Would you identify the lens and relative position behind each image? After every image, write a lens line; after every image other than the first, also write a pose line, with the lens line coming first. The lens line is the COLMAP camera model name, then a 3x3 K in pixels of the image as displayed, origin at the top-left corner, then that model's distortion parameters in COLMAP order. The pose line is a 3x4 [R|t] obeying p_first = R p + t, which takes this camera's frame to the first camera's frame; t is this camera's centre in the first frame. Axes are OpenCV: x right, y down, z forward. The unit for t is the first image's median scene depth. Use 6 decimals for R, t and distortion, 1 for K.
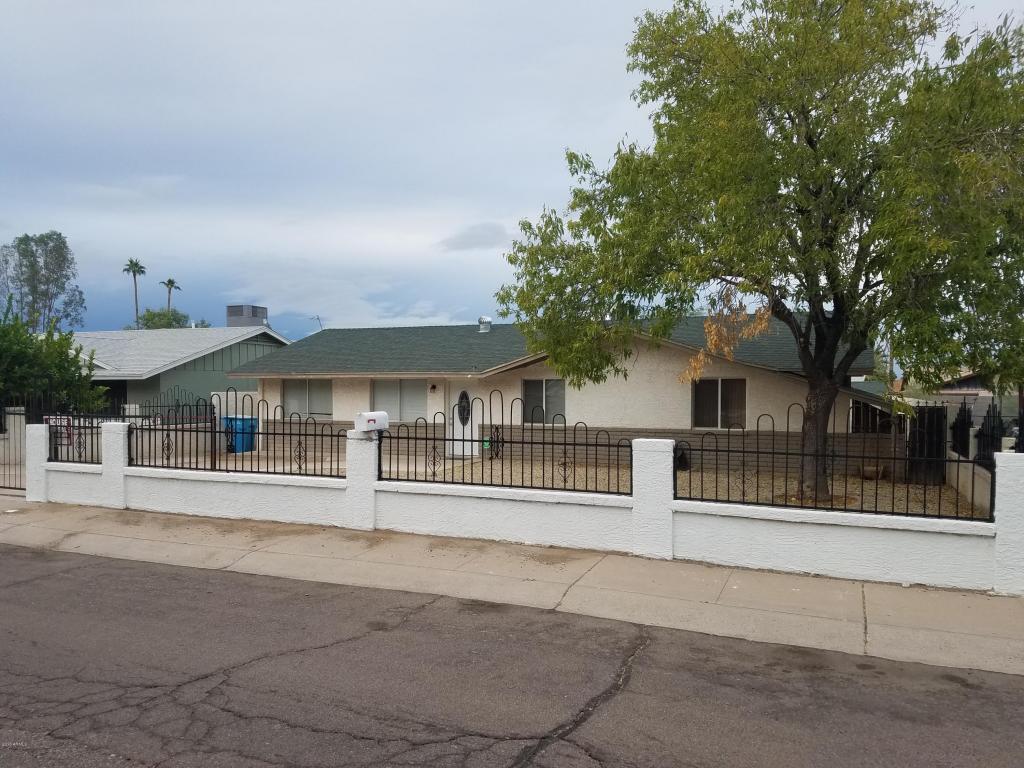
lens RADIAL K [[780.8, 0, 511.6], [0, 780.8, 384.7], [0, 0, 1]] dist [0.077500, -0.066655]
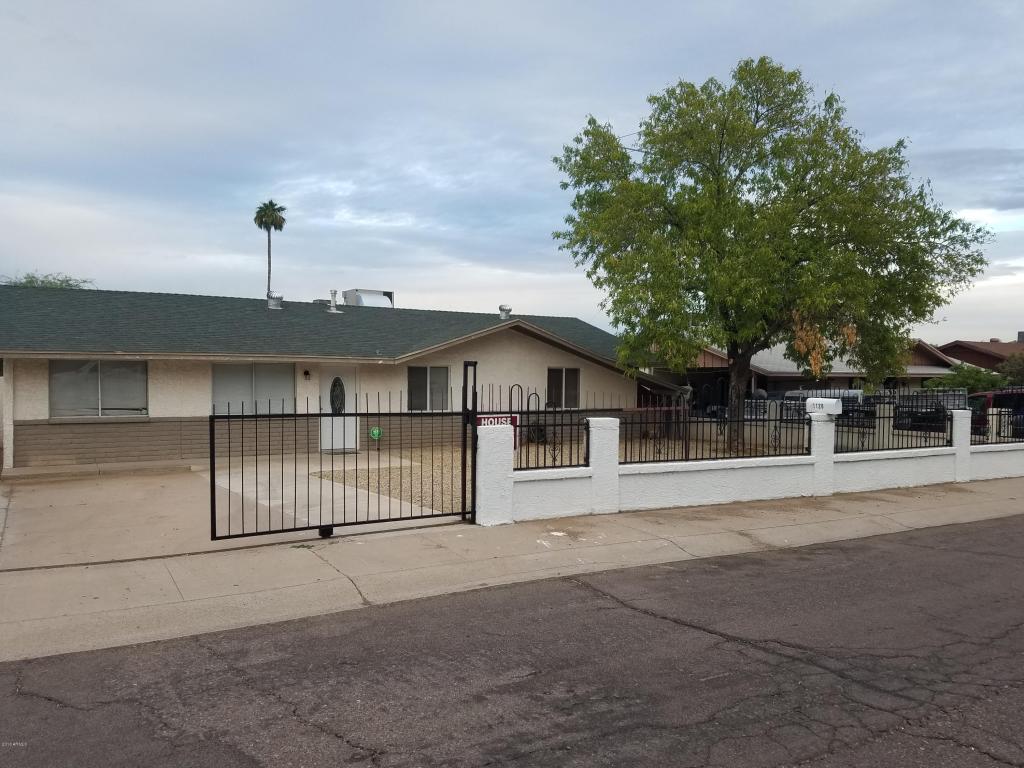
lens RADIAL K [[780.8, 0, 516.2], [0, 780.8, 391.8], [0, 0, 1]] dist [0.077500, -0.066655]
pose [[0.605698, -0.015943, 0.795535, -0.746993], [-0.009607, 0.999580, 0.027346, -0.002209], [-0.795636, -0.024206, 0.605291, 0.328636]]
